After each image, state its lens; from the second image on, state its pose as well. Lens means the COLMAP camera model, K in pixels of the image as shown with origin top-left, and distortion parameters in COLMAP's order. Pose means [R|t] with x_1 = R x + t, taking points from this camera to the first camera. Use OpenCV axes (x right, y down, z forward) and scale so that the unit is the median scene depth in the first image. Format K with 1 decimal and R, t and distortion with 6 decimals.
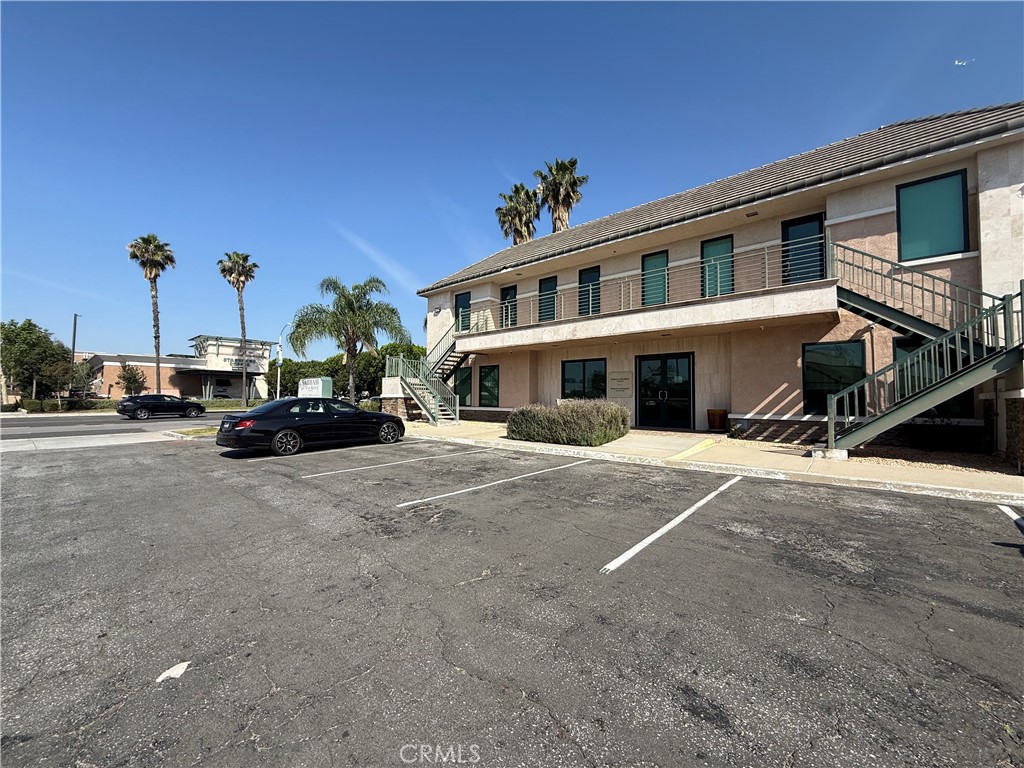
lens RADIAL K [[406.7, 0, 552.1], [0, 406.7, 380.6], [0, 0, 1]] dist [0.000846, -0.000077]
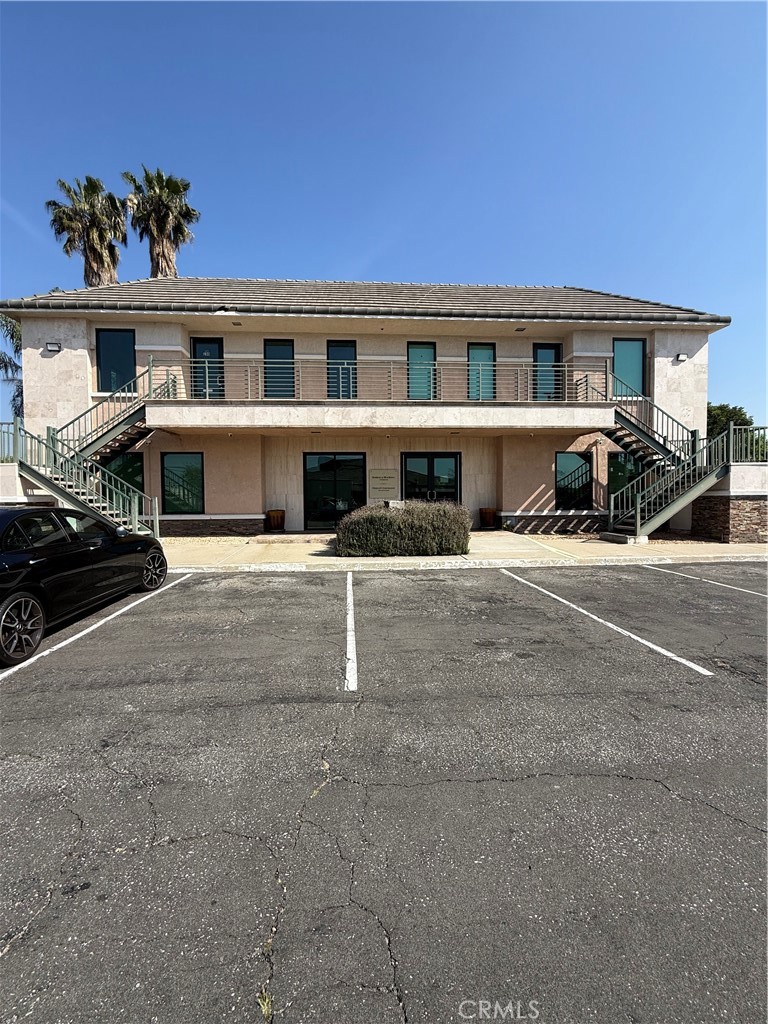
lens RADIAL K [[406.7, 0, 384.0], [0, 406.7, 512.0], [0, 0, 1]] dist [0.000846, -0.000077]
pose [[0.736381, -0.034787, 0.675672, -0.480431], [-0.019495, 0.997172, 0.072586, 0.008233], [-0.676286, -0.066623, 0.733620, 0.368662]]
